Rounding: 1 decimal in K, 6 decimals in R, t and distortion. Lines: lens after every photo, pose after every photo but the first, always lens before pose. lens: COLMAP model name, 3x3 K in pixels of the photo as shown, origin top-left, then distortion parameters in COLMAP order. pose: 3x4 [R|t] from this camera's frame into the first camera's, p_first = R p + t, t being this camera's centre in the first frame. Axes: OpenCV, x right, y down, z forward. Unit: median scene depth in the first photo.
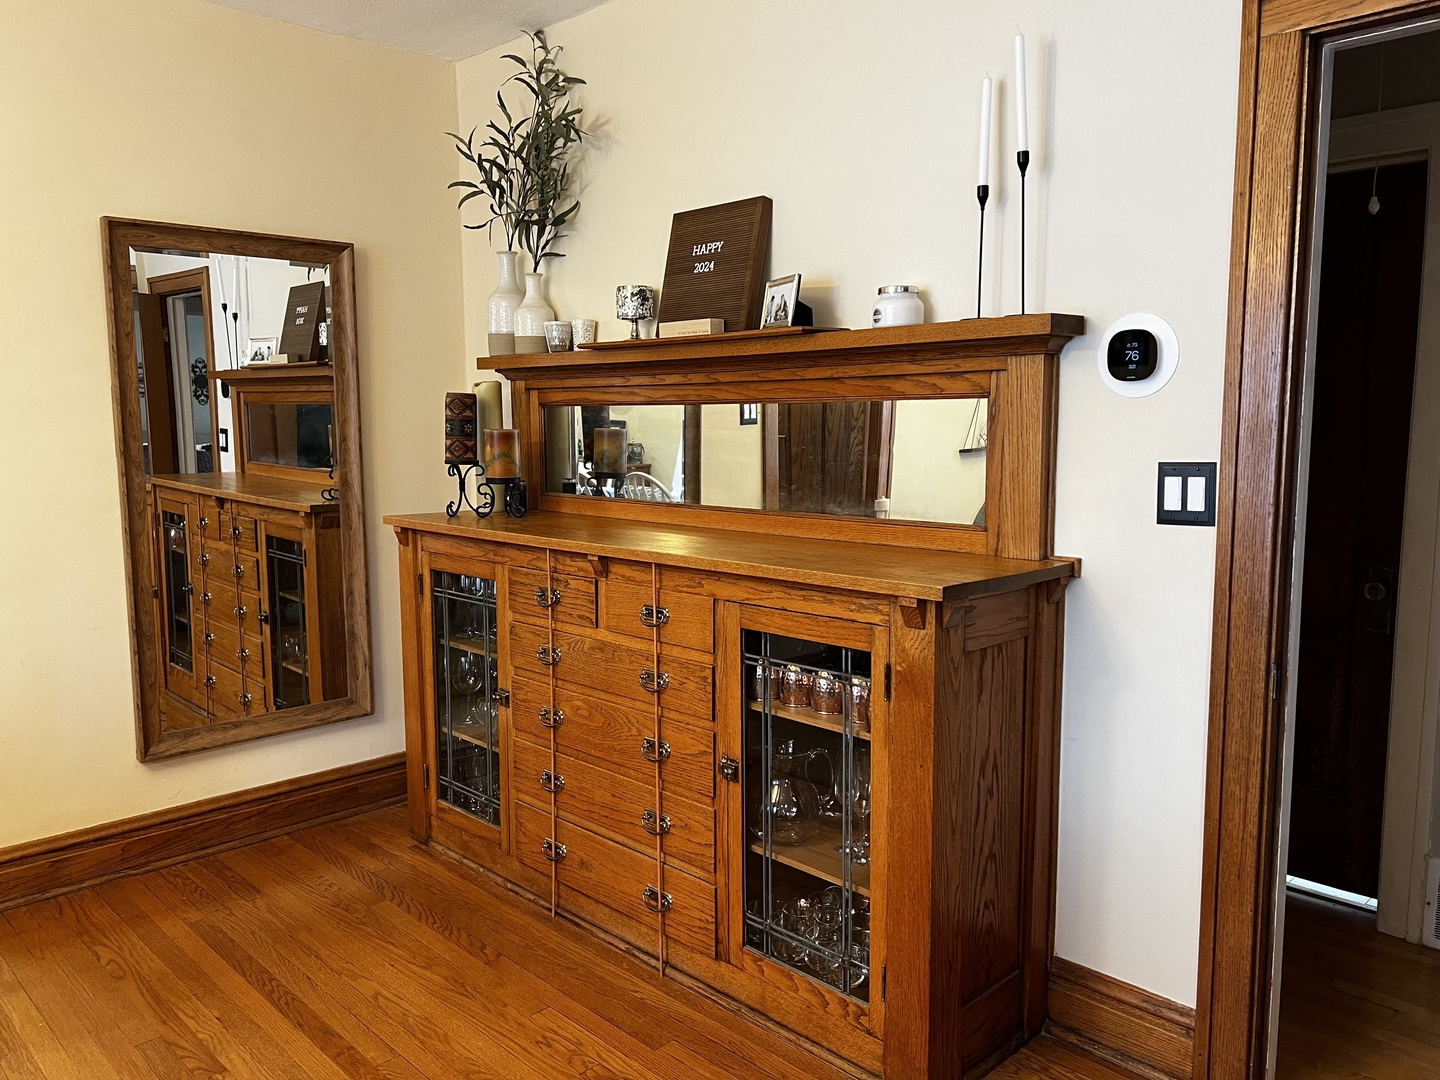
lens RADIAL K [[1079.1, 0, 722.6], [0, 1079.1, 531.2], [0, 0, 1]] dist [0.038506, -0.041947]
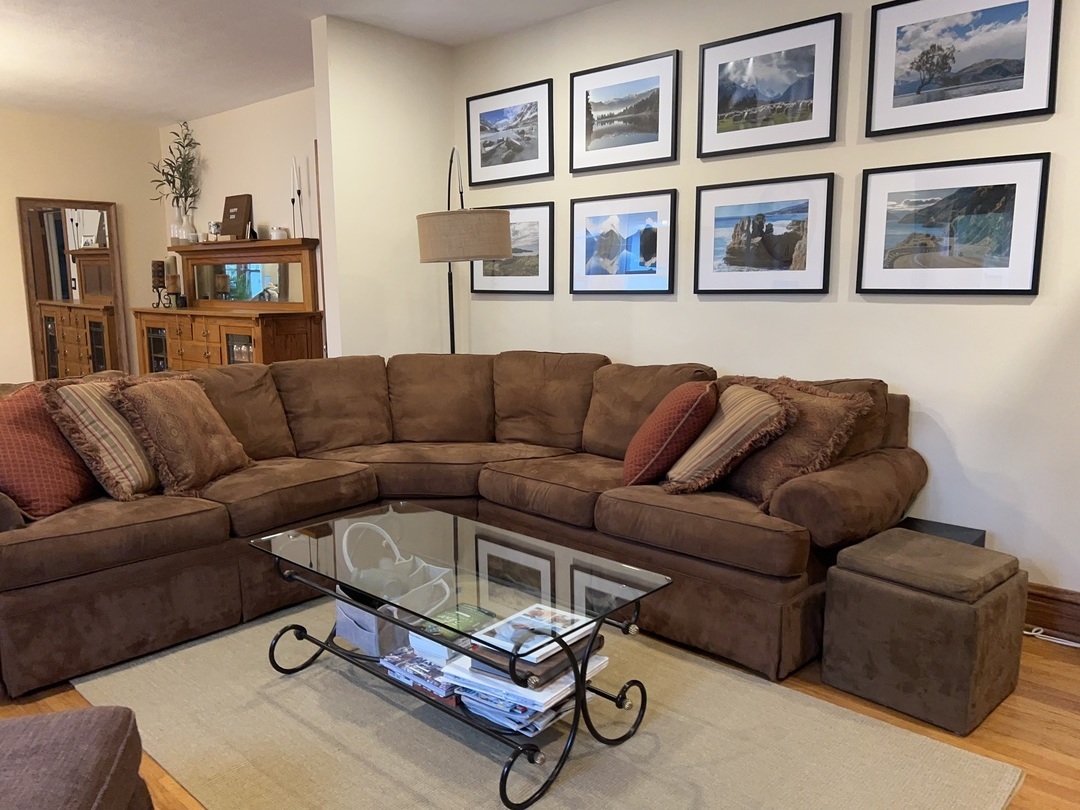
lens RADIAL K [[809.3, 0, 527.2], [0, 809.3, 382.1], [0, 0, 1]] dist [0.038506, -0.041947]
pose [[0.998494, -0.013745, 0.053109, 0.528894], [0.012422, 0.999606, 0.025158, 0.124900], [-0.053434, -0.024460, 0.998272, -1.002444]]
